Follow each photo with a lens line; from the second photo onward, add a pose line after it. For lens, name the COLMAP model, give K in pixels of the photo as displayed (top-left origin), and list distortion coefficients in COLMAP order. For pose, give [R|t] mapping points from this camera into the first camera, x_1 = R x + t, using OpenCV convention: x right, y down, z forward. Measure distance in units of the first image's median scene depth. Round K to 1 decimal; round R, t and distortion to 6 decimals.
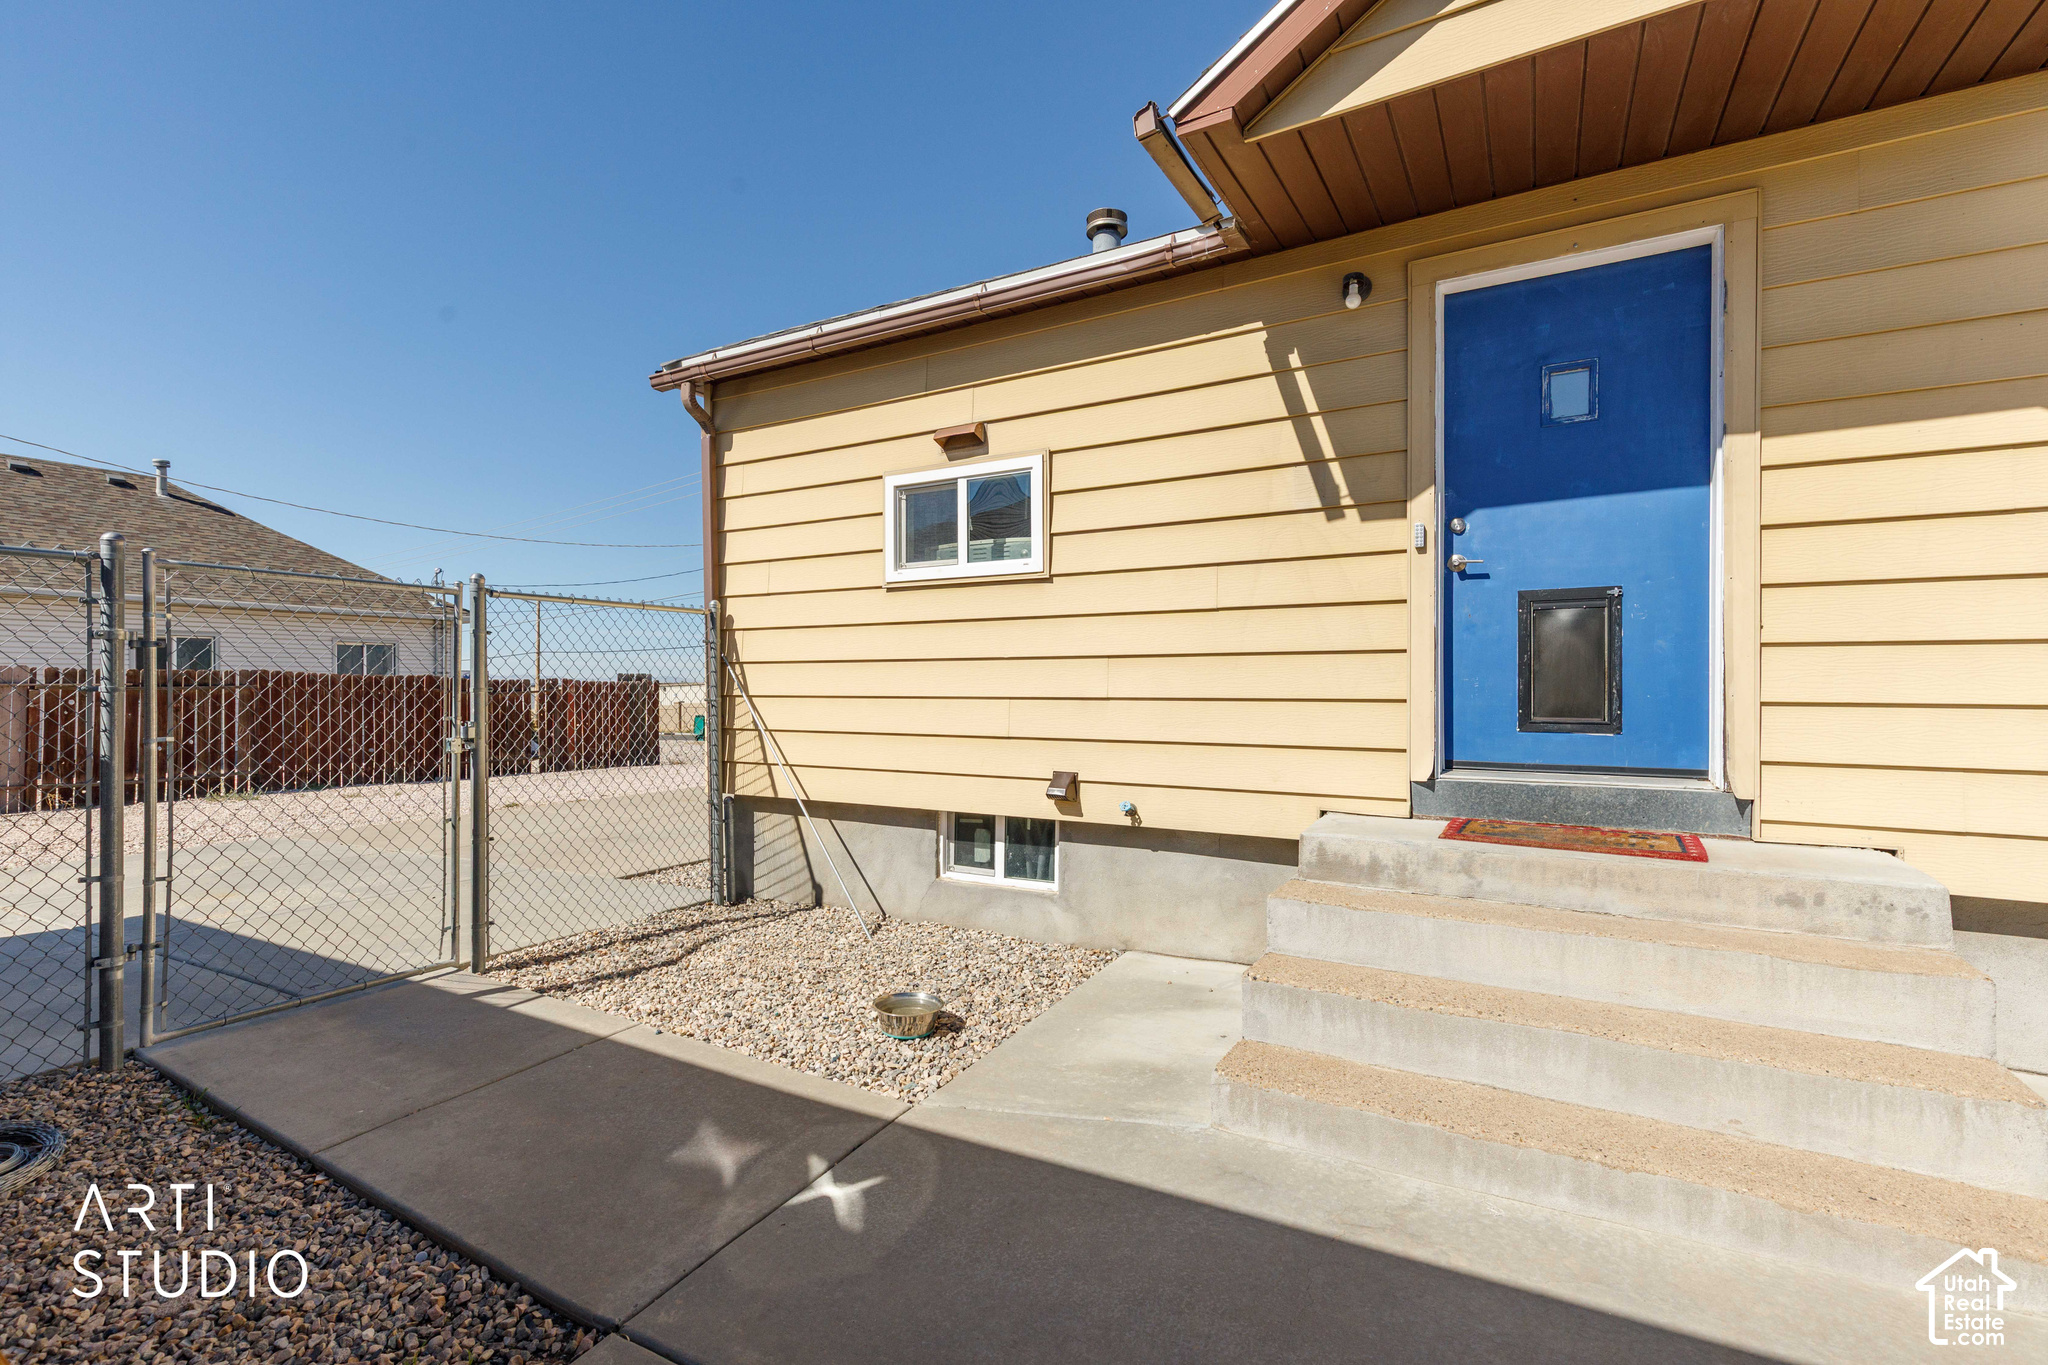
lens RADIAL K [[931.0, 0, 1012.2], [0, 931.0, 699.0], [0, 0, 1]] dist [0.011264, -0.001972]
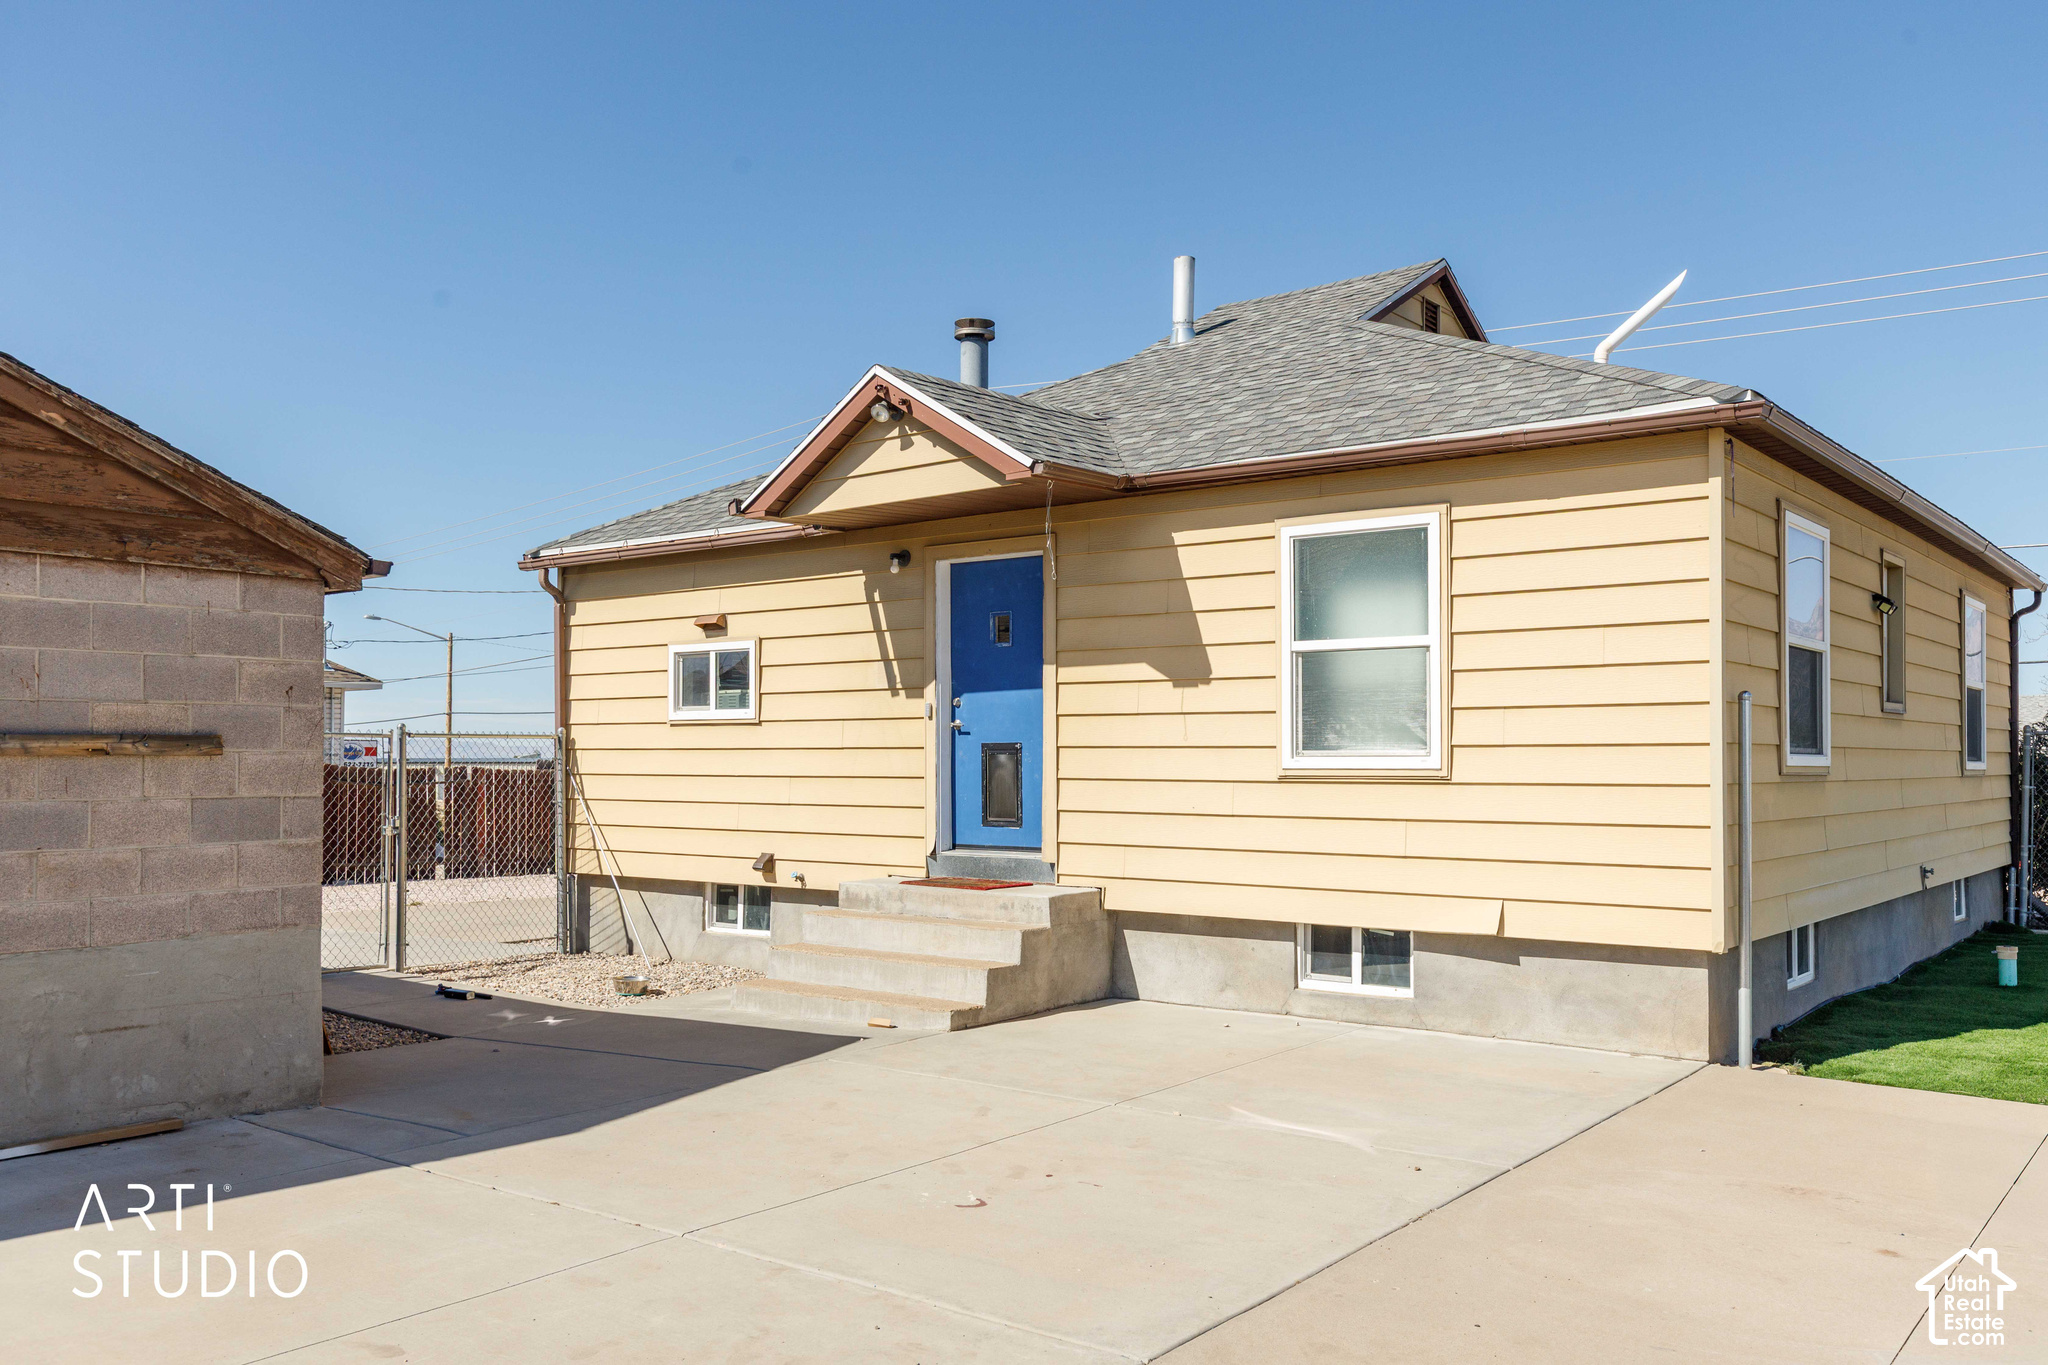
lens RADIAL K [[1666.6, 0, 1015.1], [0, 1666.6, 757.3], [0, 0, 1]] dist [0.004900, 0.005617]
pose [[0.989646, 0.001413, -0.143521, 0.824300], [-0.003902, 0.999847, -0.017059, -0.030533], [0.143475, 0.017443, 0.989500, -1.572370]]
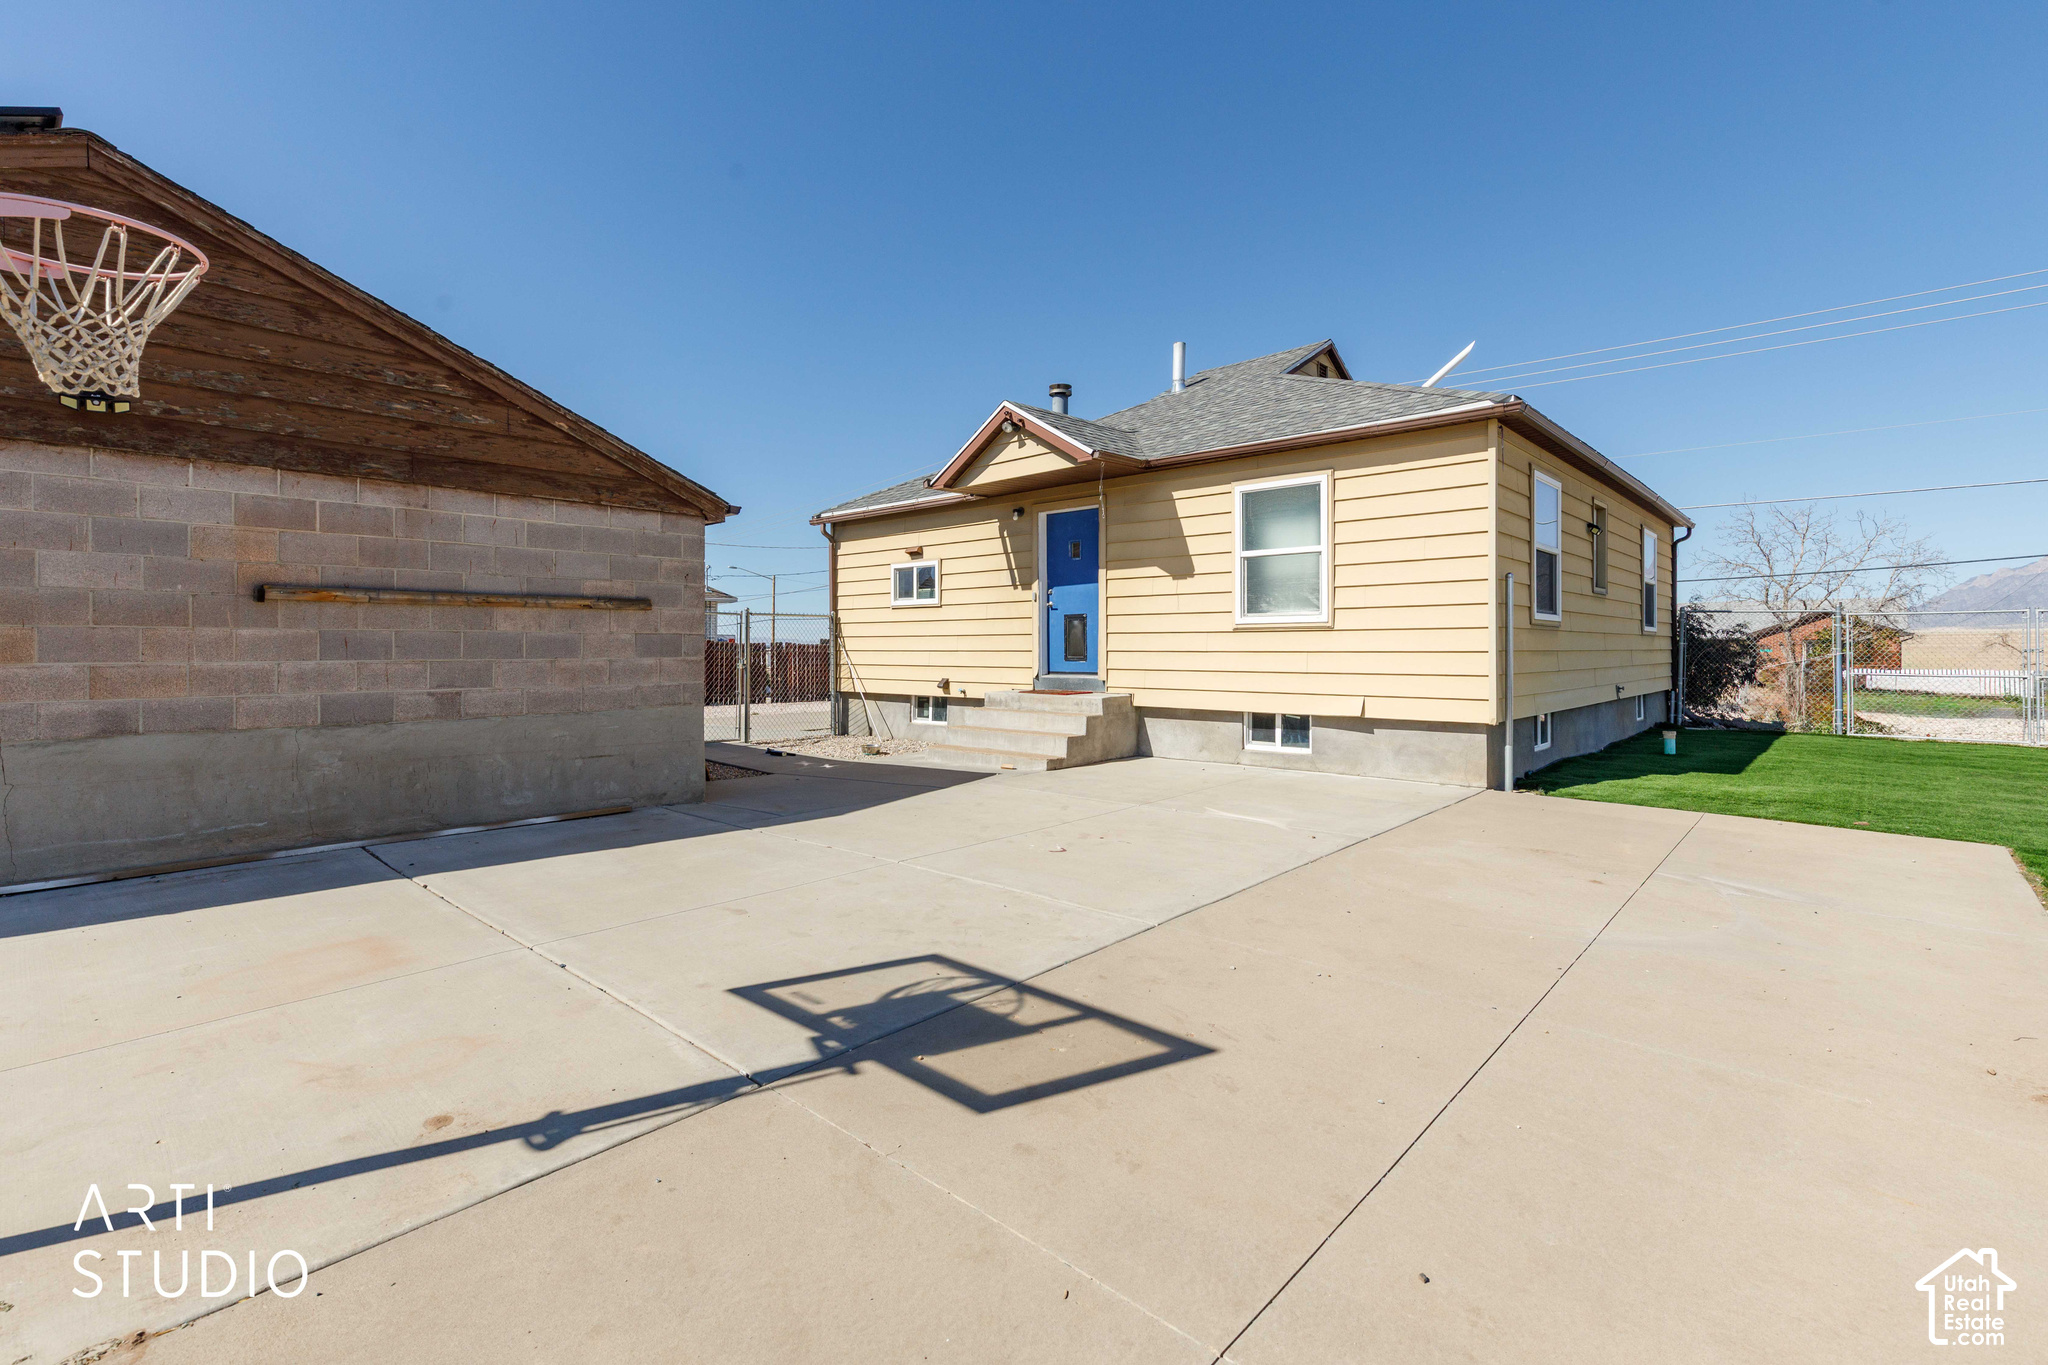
lens RADIAL K [[931.0, 0, 1013.1], [0, 931.0, 653.9], [0, 0, 1]] dist [0.011264, -0.001972]
pose [[0.975989, 0.002069, -0.217808, 0.825144], [-0.003956, 0.999958, -0.008230, 0.029210], [0.217782, 0.008894, 0.975957, -1.566204]]
